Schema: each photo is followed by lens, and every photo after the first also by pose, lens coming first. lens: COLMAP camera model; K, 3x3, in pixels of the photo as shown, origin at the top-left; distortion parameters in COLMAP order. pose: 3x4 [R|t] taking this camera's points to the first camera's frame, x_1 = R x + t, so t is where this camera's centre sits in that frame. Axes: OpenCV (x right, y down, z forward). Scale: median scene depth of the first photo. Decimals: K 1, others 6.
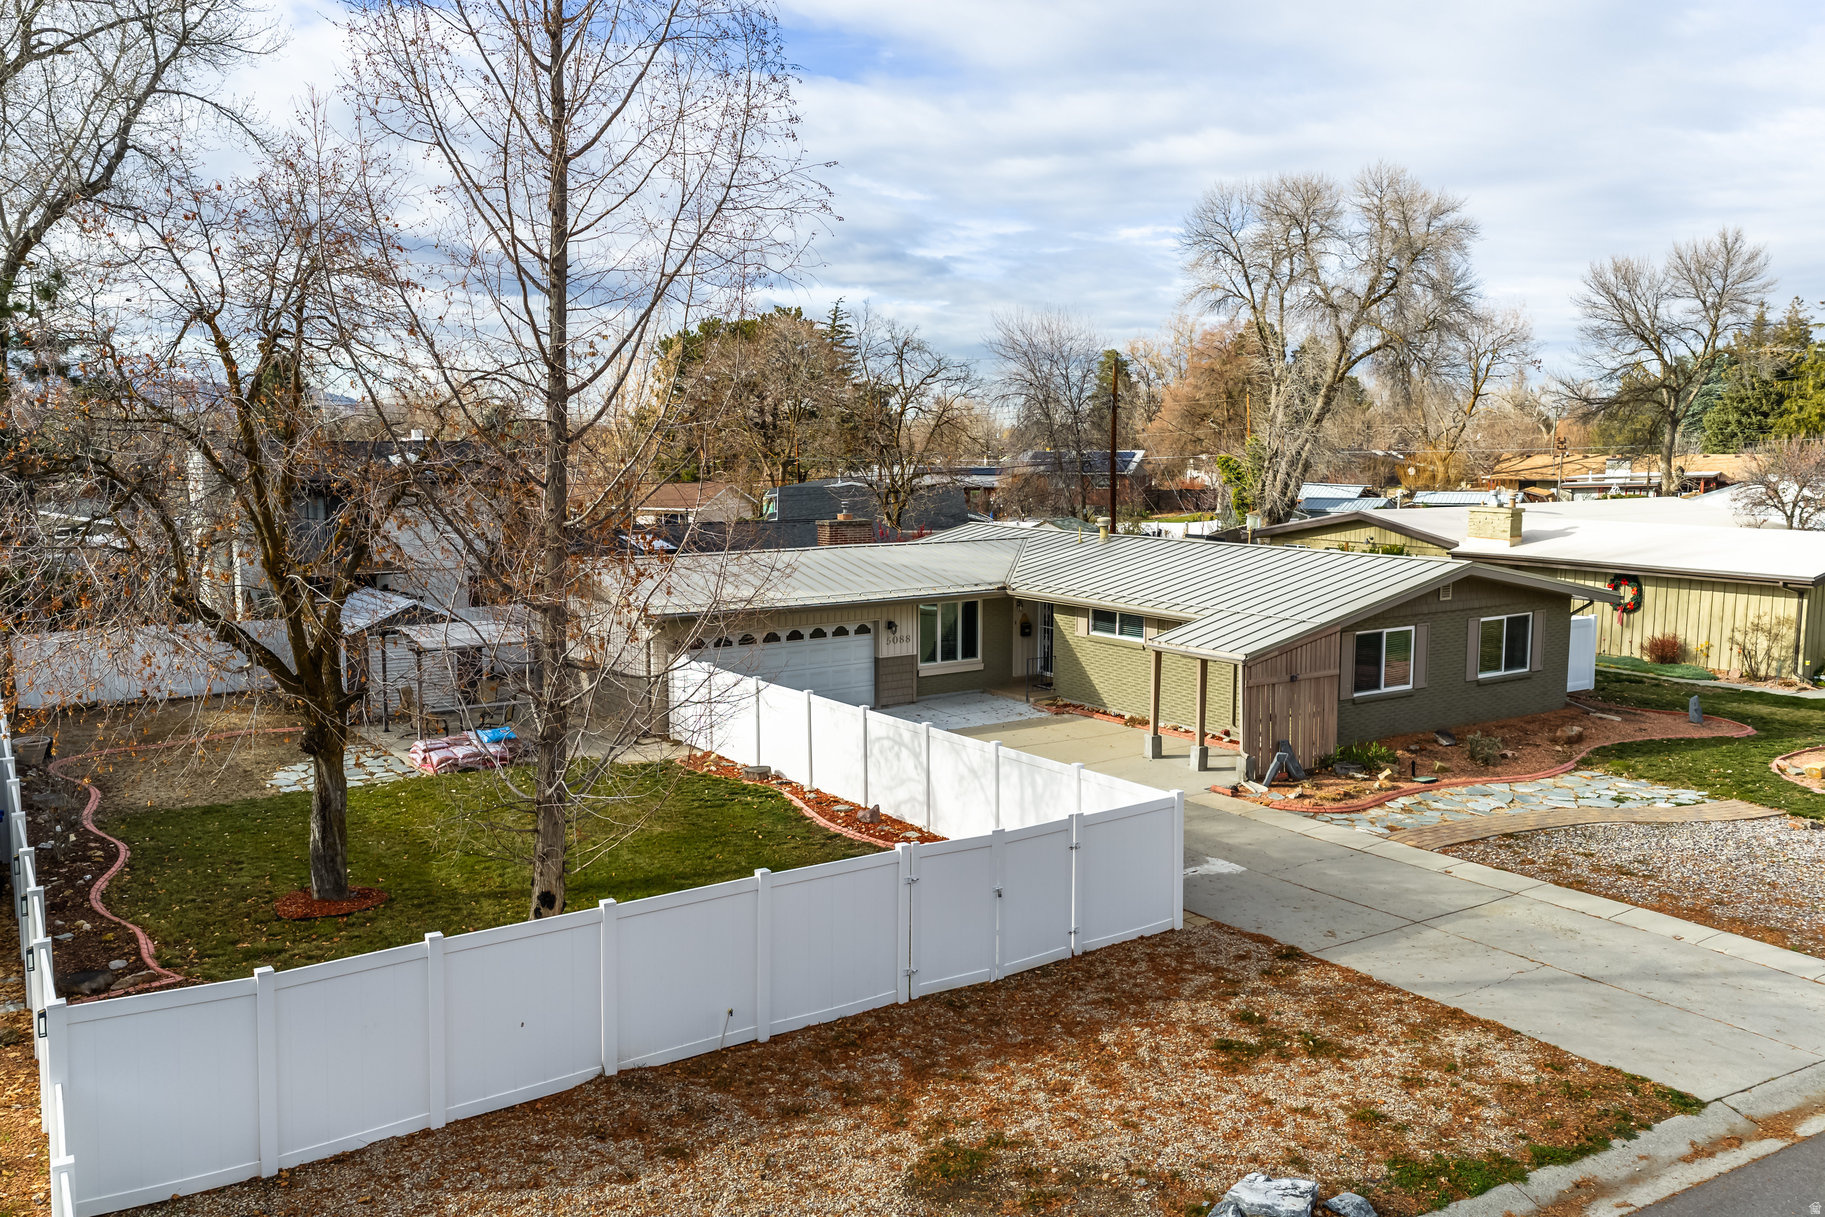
lens RADIAL K [[1479.8, 0, 912.6], [0, 1479.8, 609.8], [0, 0, 1]] dist [0.095810, -0.004764]
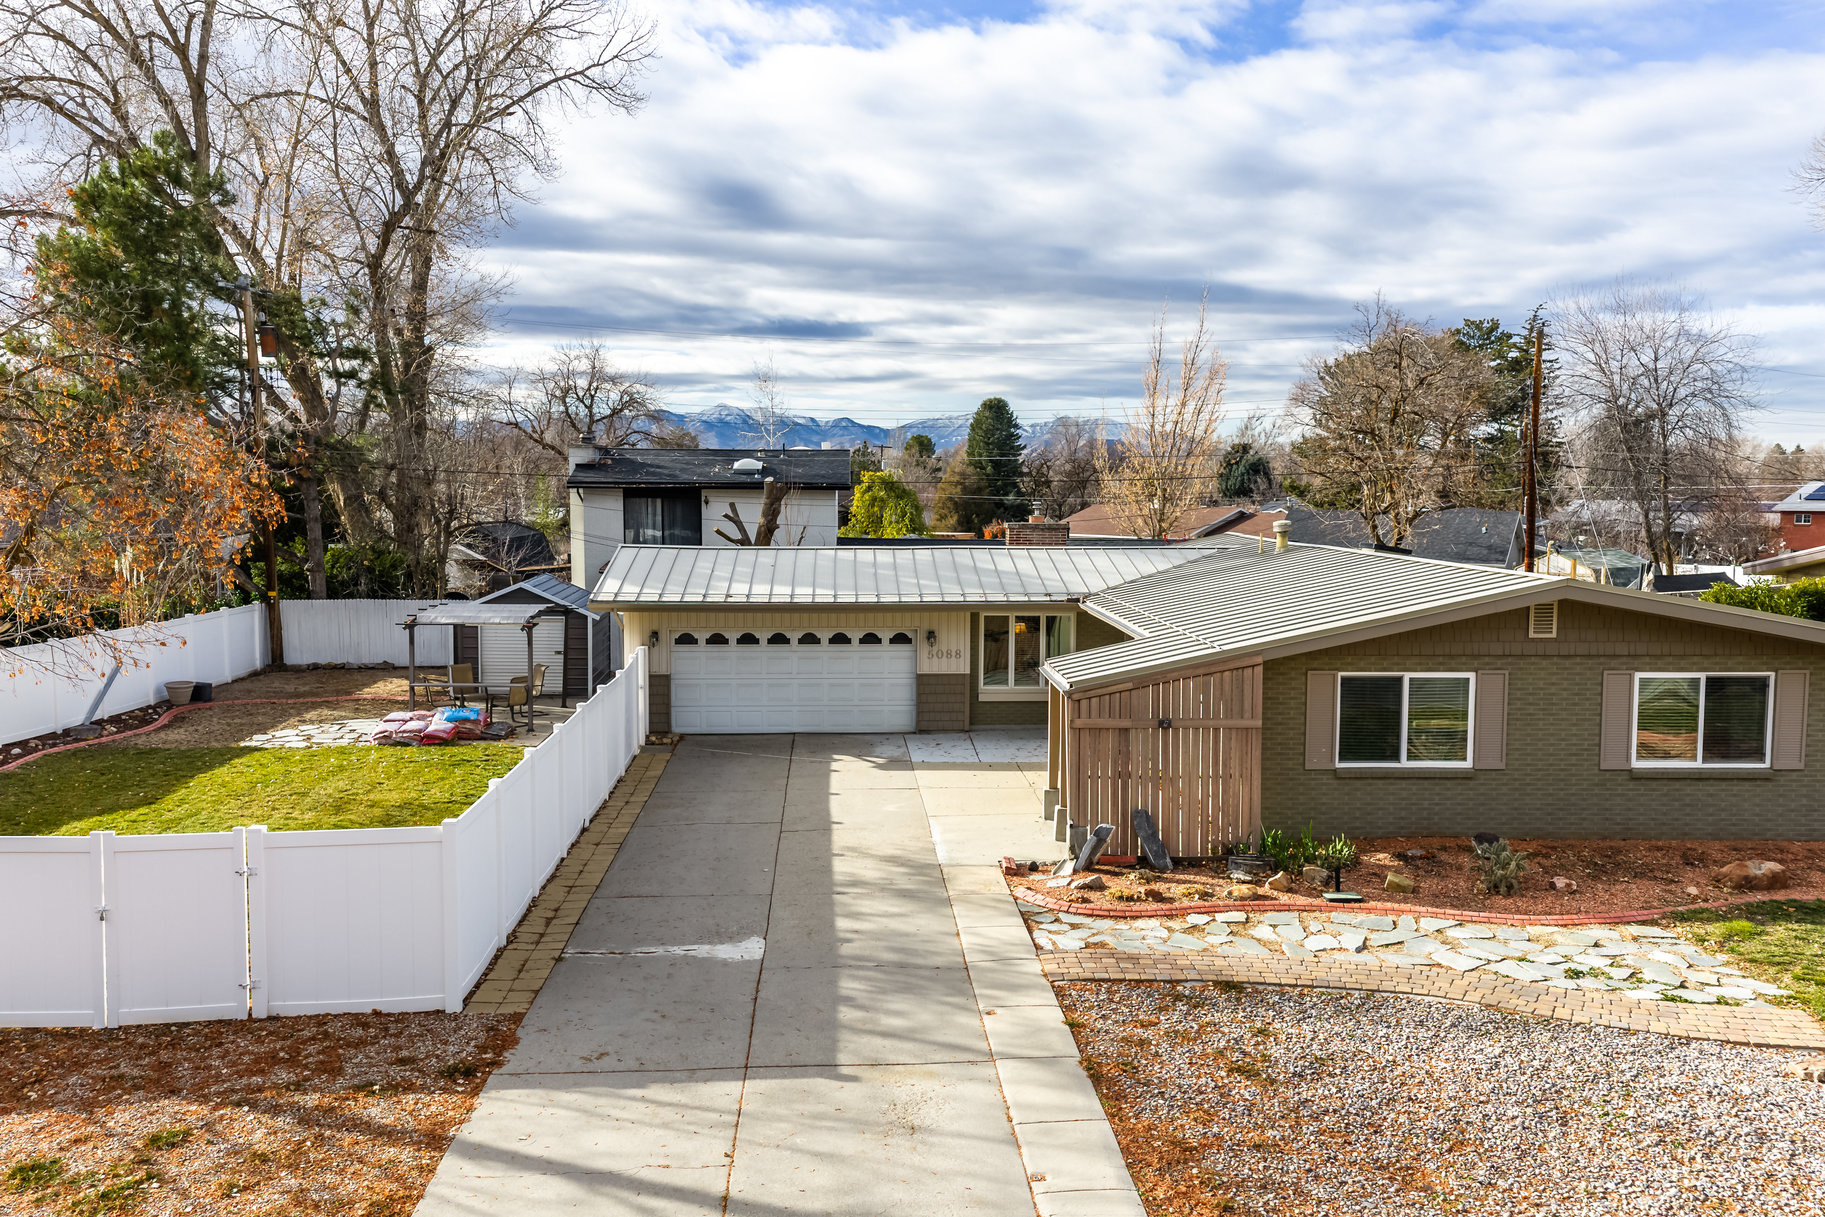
lens RADIAL K [[1479.8, 0, 909.3], [0, 1479.8, 608.8], [0, 0, 1]] dist [0.095810, -0.004764]
pose [[0.849039, 0.049339, -0.526021, 0.609115], [-0.066061, 0.997730, -0.013044, 0.010231], [0.524183, 0.045824, 0.850372, 0.395589]]
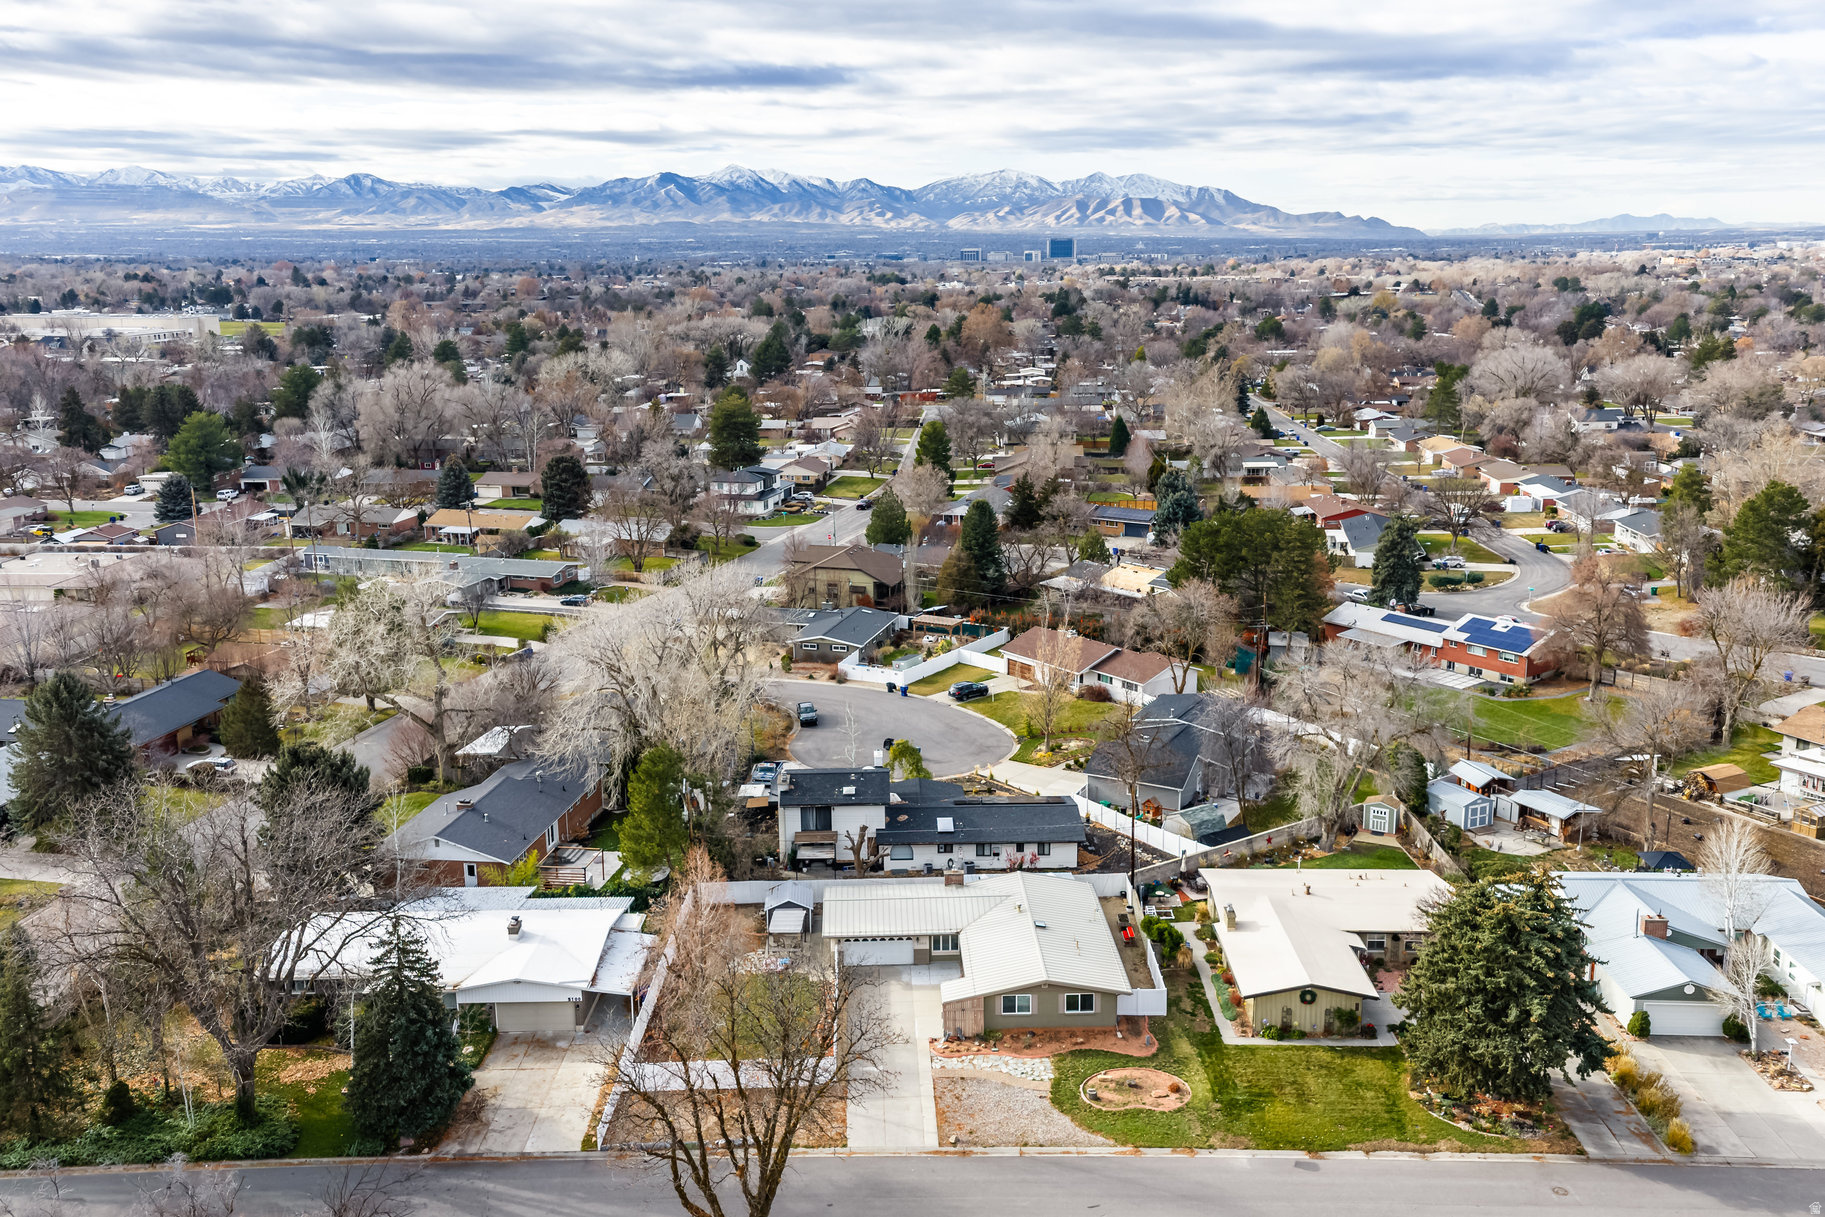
lens RADIAL K [[1479.8, 0, 915.4], [0, 1479.8, 606.8], [0, 0, 1]] dist [0.095810, -0.004764]
pose [[0.844978, 0.109647, -0.523440, 2.129173], [-0.054035, 0.991252, 0.120414, -1.463136], [0.532064, -0.073463, 0.843511, -2.125135]]
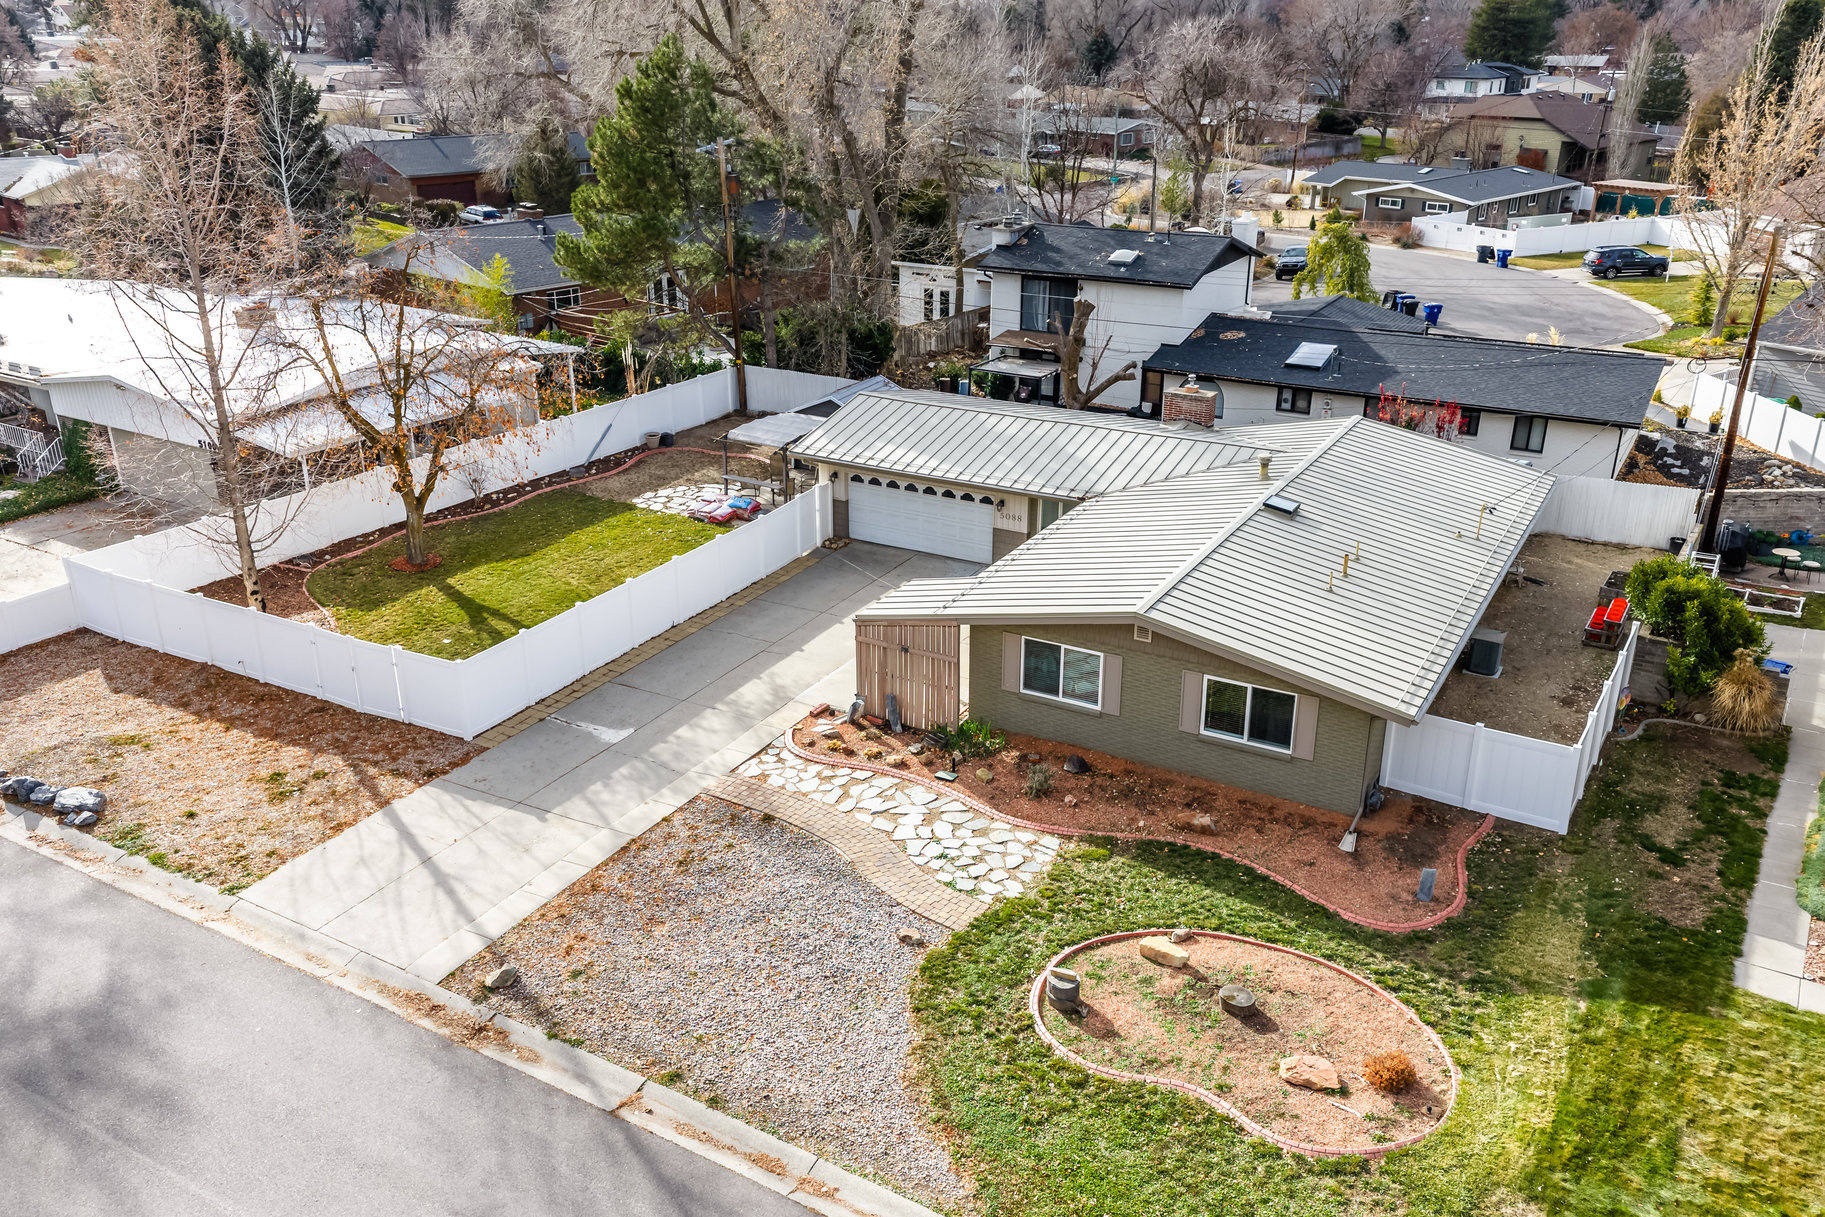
lens RADIAL K [[1479.8, 0, 922.8], [0, 1479.8, 604.5], [0, 0, 1]] dist [0.095810, -0.004764]
pose [[0.448429, 0.335108, -0.828622, 1.410399], [-0.108375, 0.940603, 0.321746, -0.420181], [0.887224, -0.054479, 0.458111, 0.572130]]
